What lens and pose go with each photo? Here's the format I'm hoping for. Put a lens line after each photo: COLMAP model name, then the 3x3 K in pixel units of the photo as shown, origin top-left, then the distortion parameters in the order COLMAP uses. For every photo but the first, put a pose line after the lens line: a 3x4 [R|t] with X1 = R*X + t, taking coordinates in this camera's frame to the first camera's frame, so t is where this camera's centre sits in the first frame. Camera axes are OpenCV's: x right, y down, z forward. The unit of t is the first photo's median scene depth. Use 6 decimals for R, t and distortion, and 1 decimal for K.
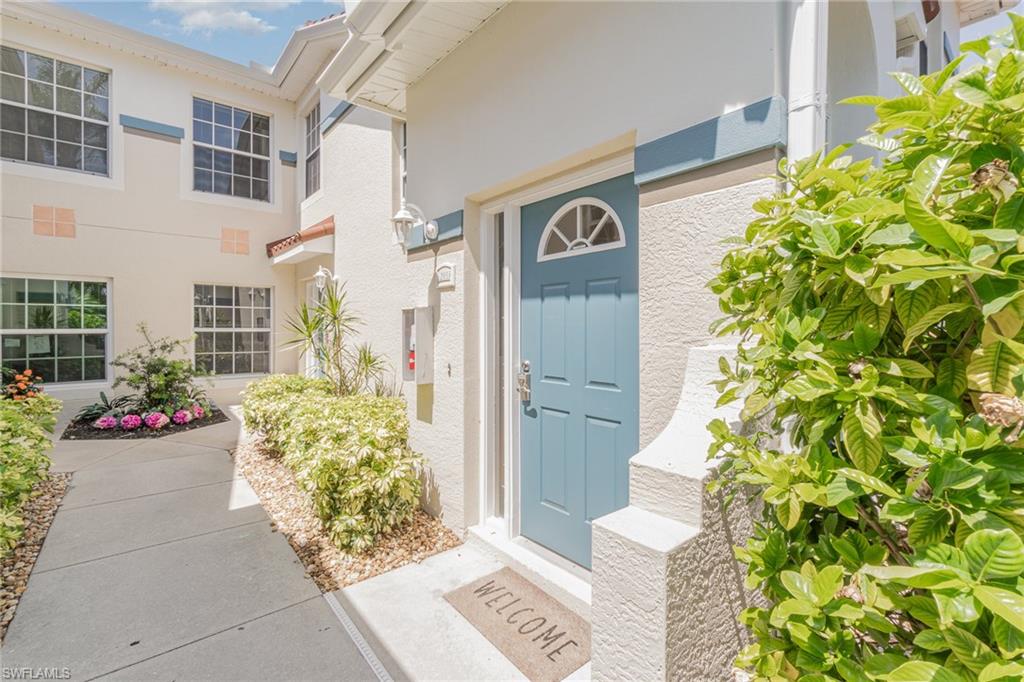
lens RADIAL K [[445.4, 0, 500.5], [0, 445.4, 334.3], [0, 0, 1]] dist [-0.000903, -0.000218]
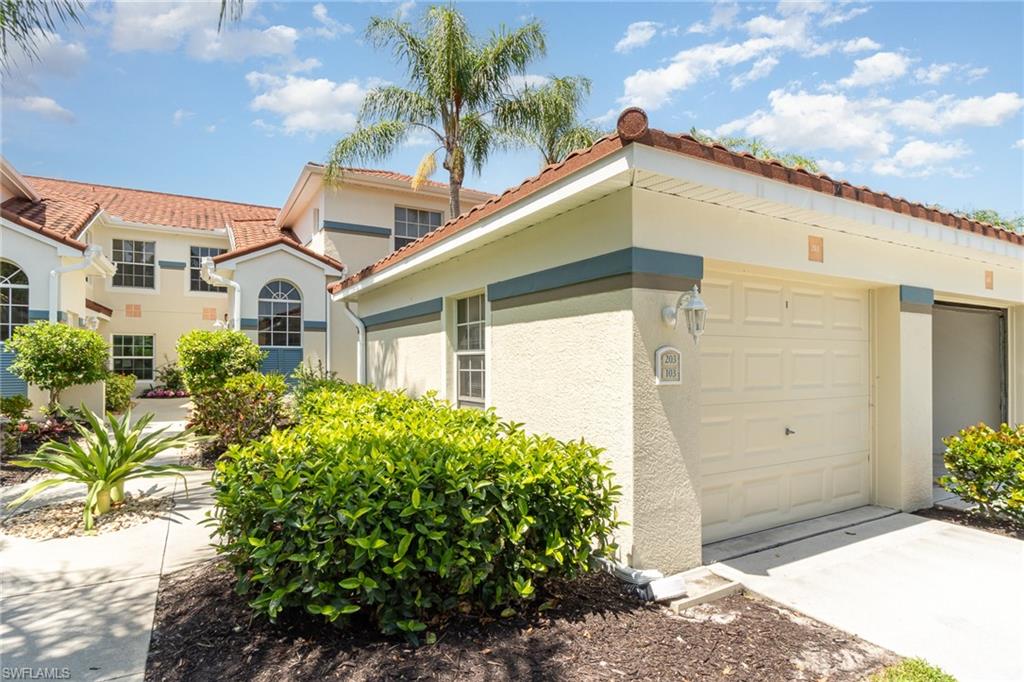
lens RADIAL K [[551.9, 0, 510.1], [0, 551.9, 357.1], [0, 0, 1]] dist [-0.000233, 0.000941]
pose [[0.987389, 0.001697, -0.158305, 1.389286], [-0.003623, 0.999923, -0.011876, 0.018881], [0.158272, 0.012300, 0.987319, -1.521292]]
